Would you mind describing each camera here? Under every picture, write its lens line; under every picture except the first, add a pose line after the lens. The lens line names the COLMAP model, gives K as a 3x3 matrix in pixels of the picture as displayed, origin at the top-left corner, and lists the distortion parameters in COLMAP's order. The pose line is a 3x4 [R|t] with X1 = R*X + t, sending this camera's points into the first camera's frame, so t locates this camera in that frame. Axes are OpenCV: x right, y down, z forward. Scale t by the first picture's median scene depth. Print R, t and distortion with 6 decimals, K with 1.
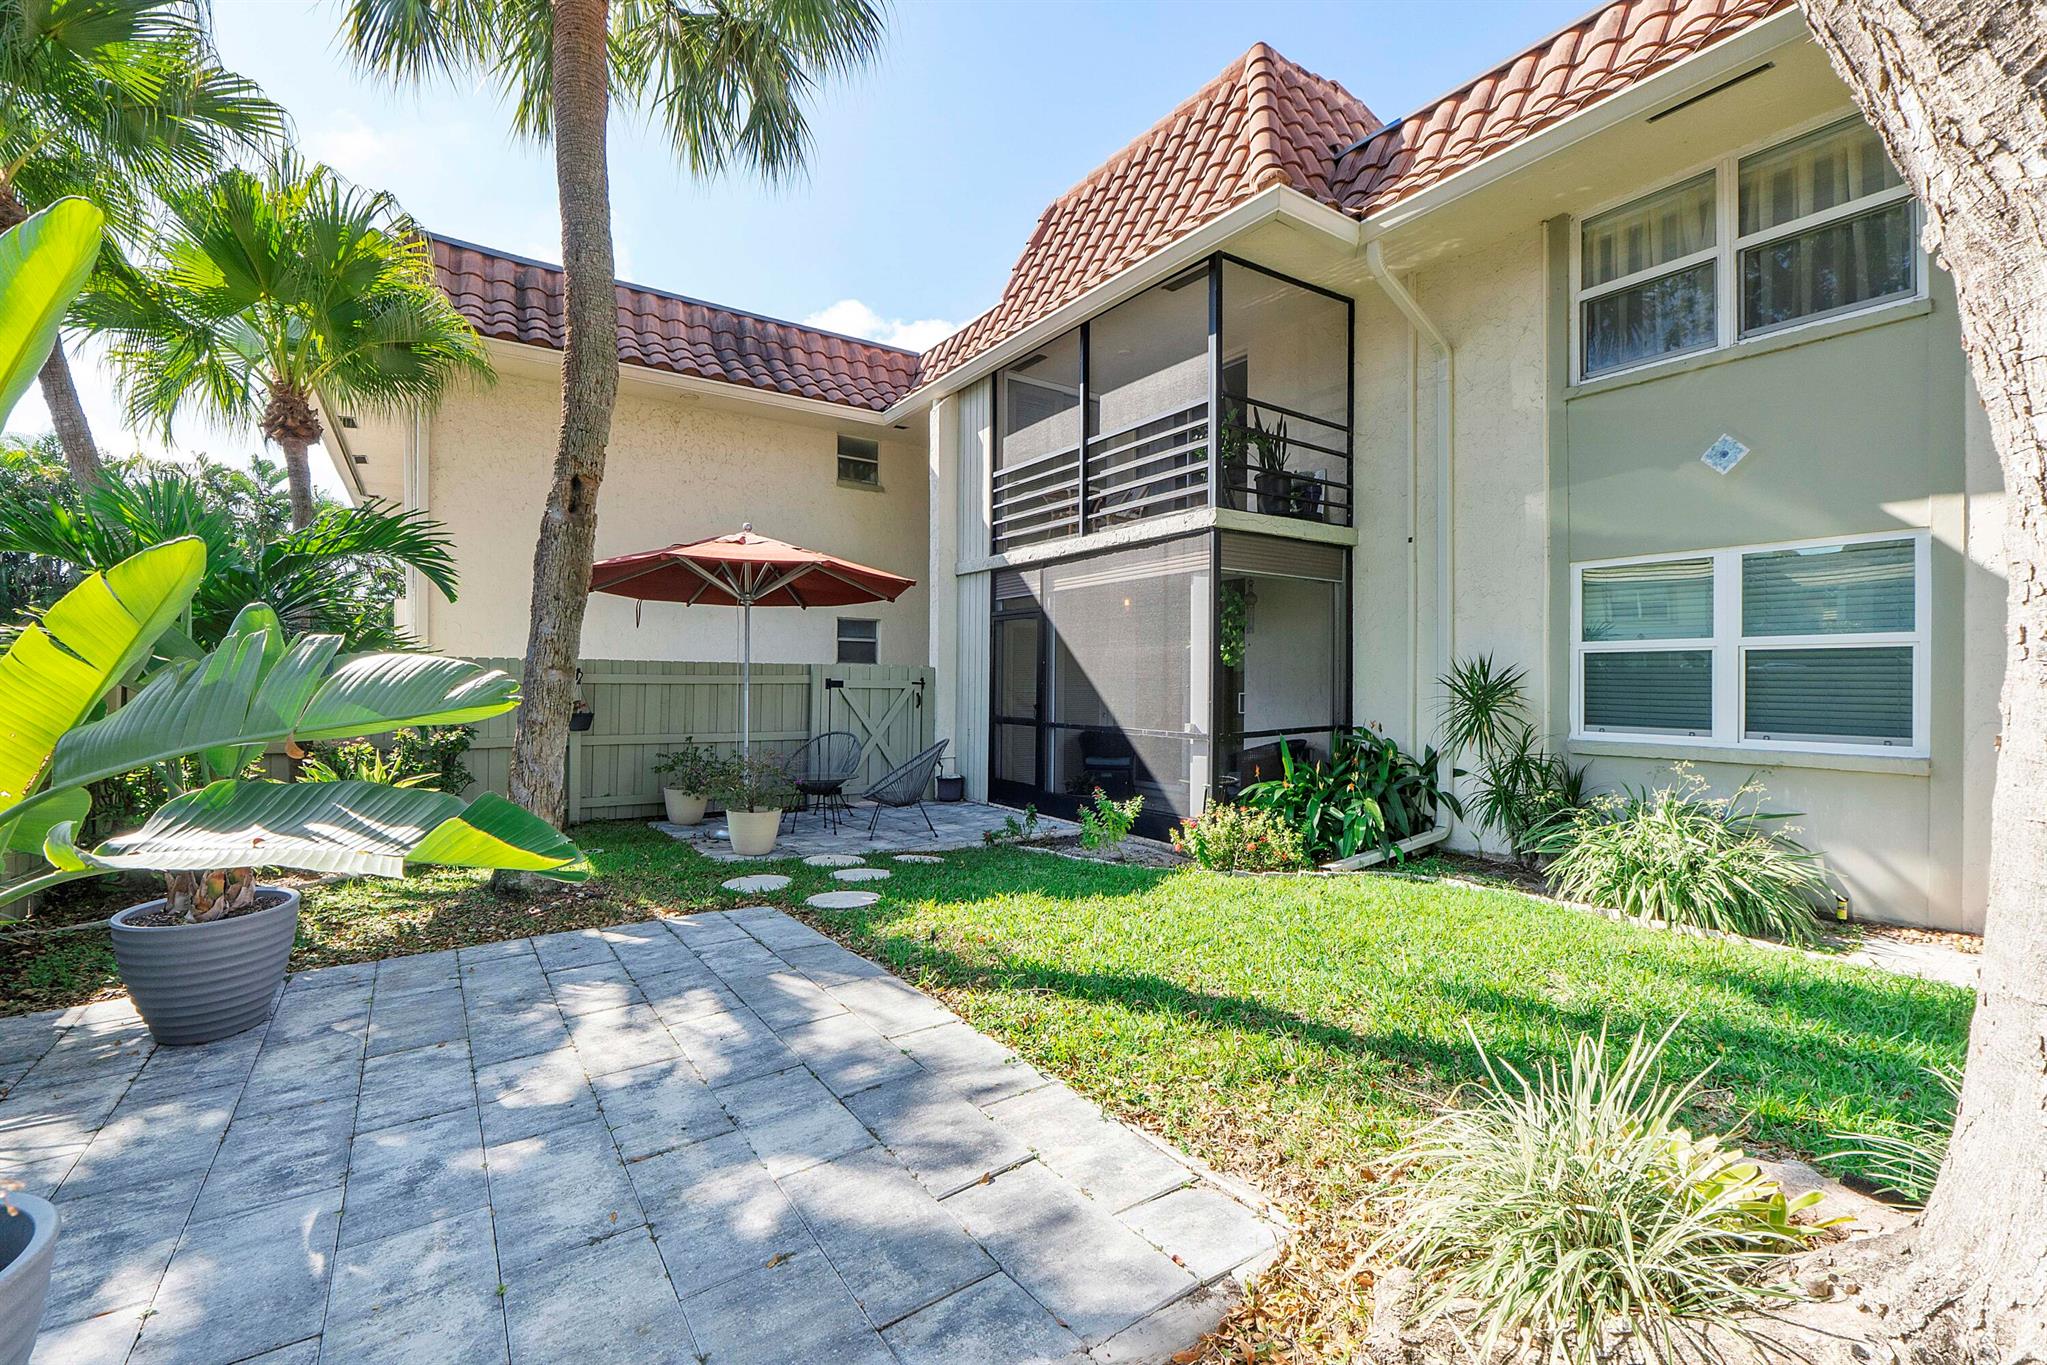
lens RADIAL K [[870.1, 0, 1026.5], [0, 870.1, 686.3], [0, 0, 1]] dist [-0.004989, -0.000946]
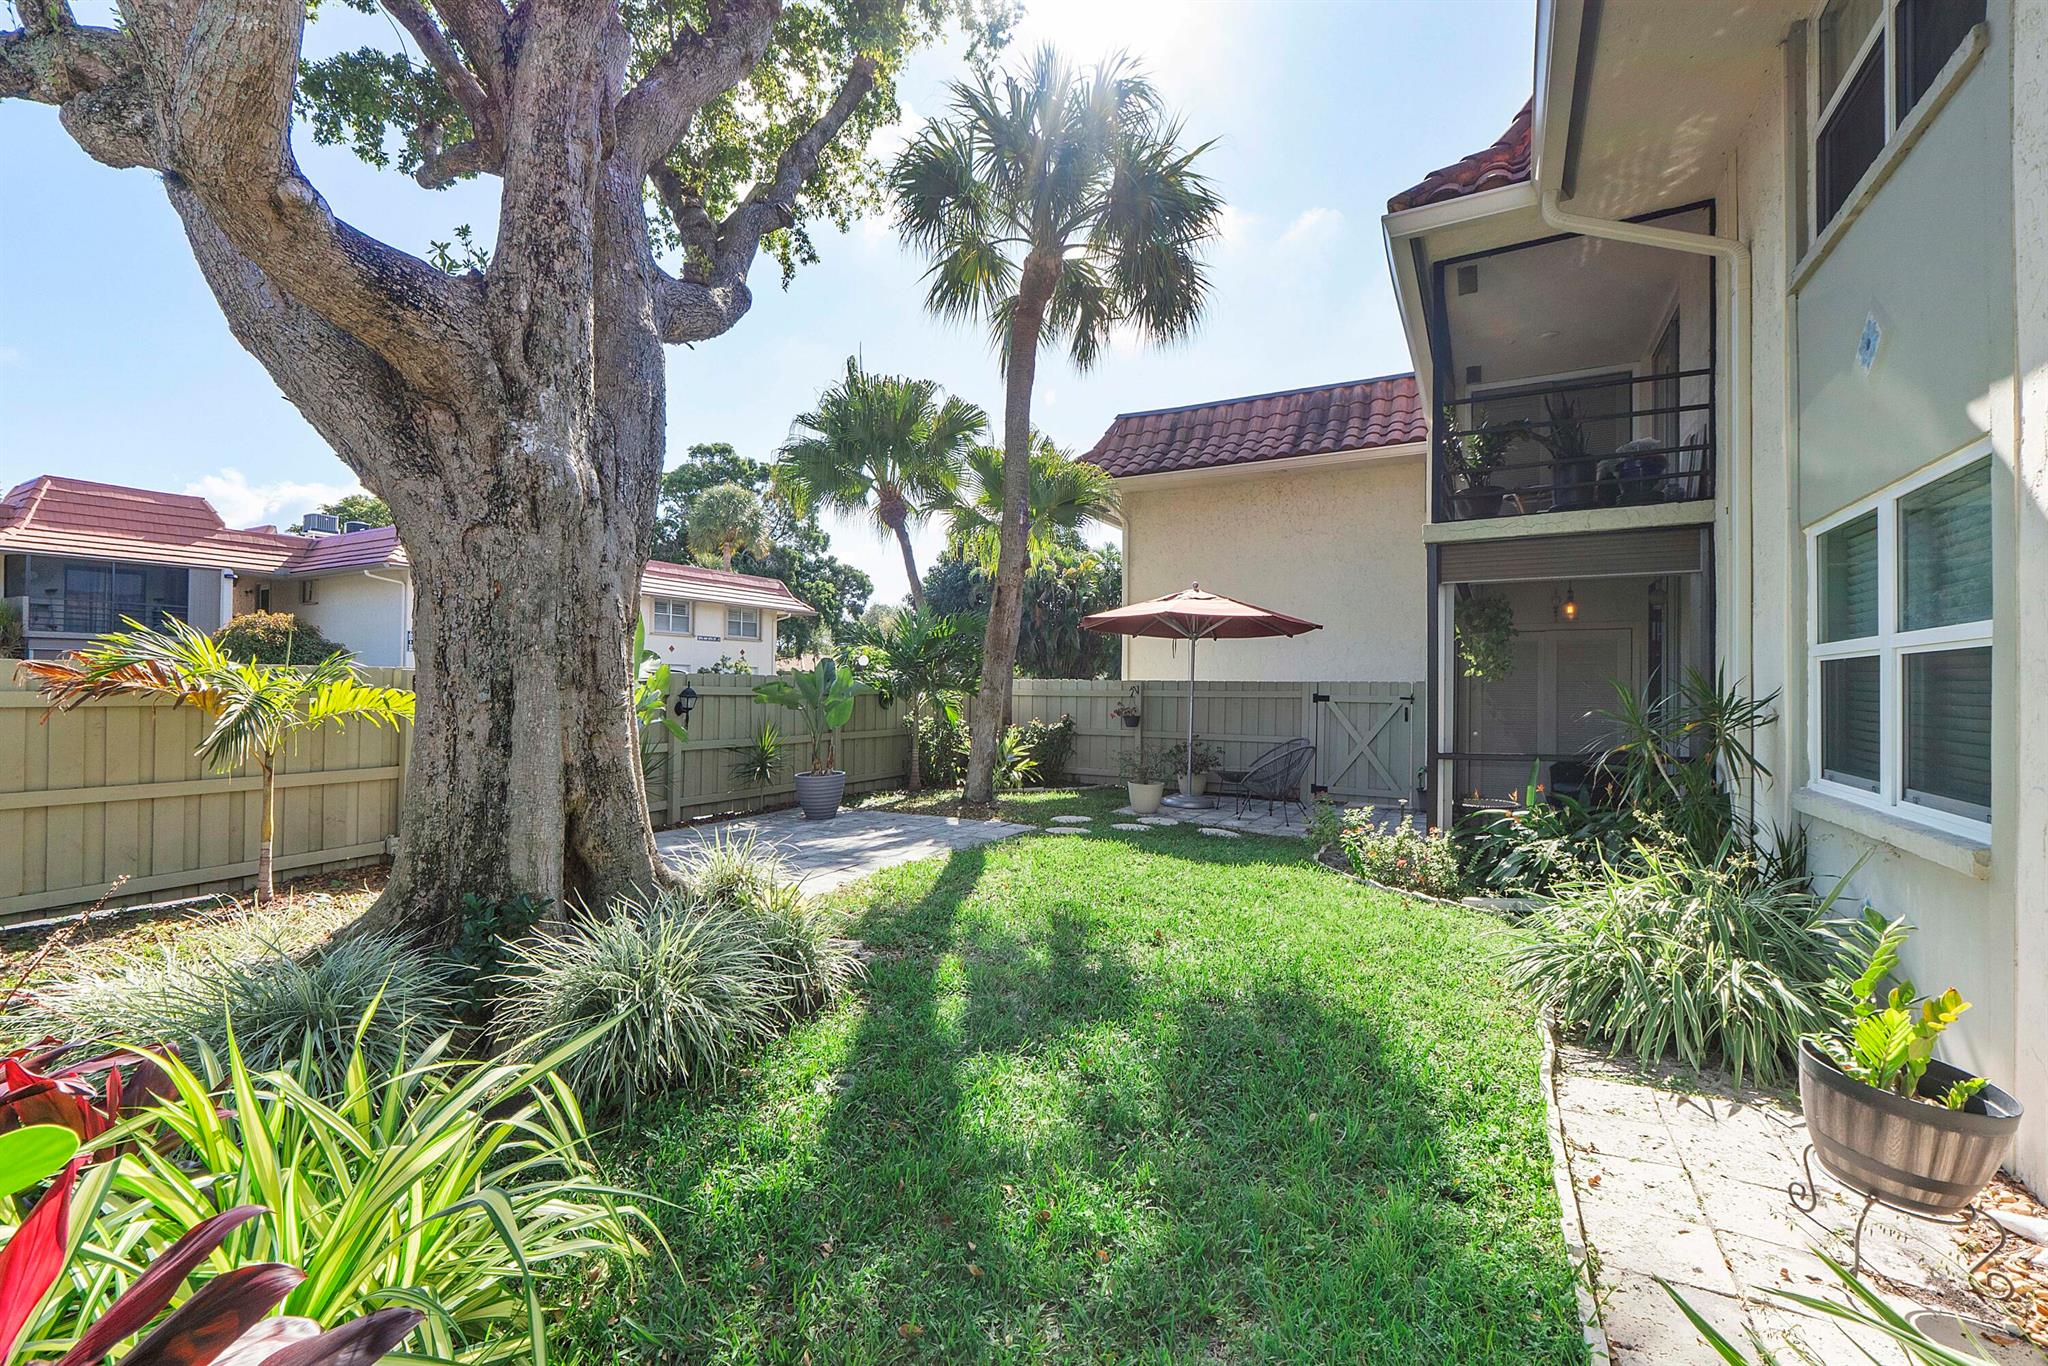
lens RADIAL K [[870.5, 0, 1032.6], [0, 870.5, 675.9], [0, 0, 1]] dist [-0.004989, -0.000946]
pose [[0.466041, -0.014125, -0.884650, 0.818384], [-0.008024, 0.999764, -0.020190, -0.007648], [0.884727, 0.016508, 0.465818, 0.133197]]
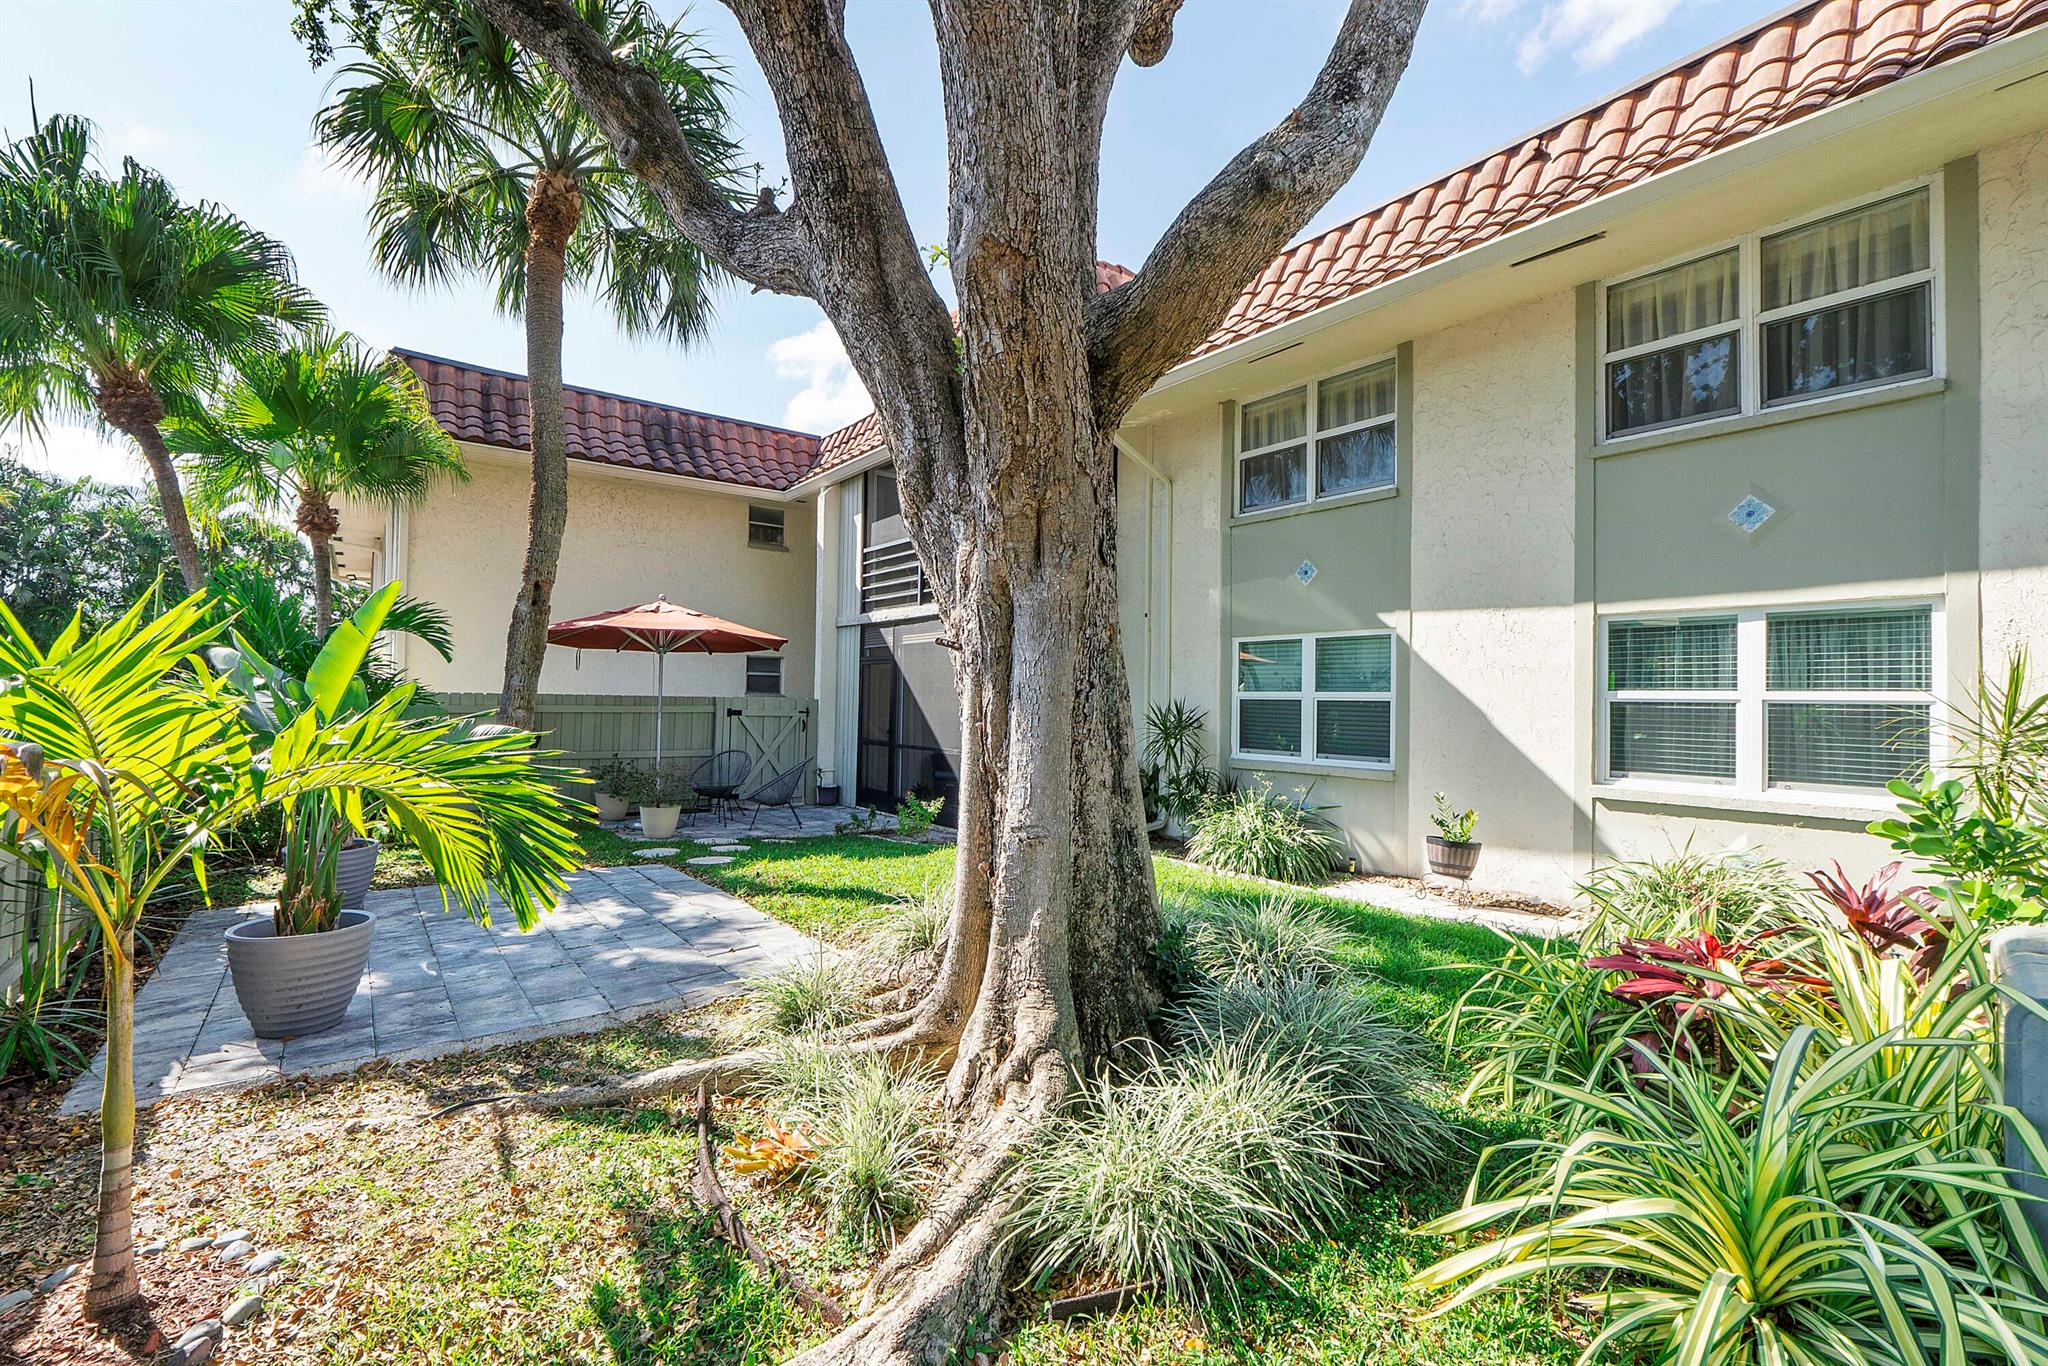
lens RADIAL K [[870.5, 0, 1029.4], [0, 870.5, 683.5], [0, 0, 1]] dist [-0.004989, -0.000946]
pose [[0.998115, 0.009849, 0.060581, 0.170824], [-0.008367, 0.999660, -0.024683, -0.022324], [-0.060804, 0.024130, 0.997858, -0.385501]]
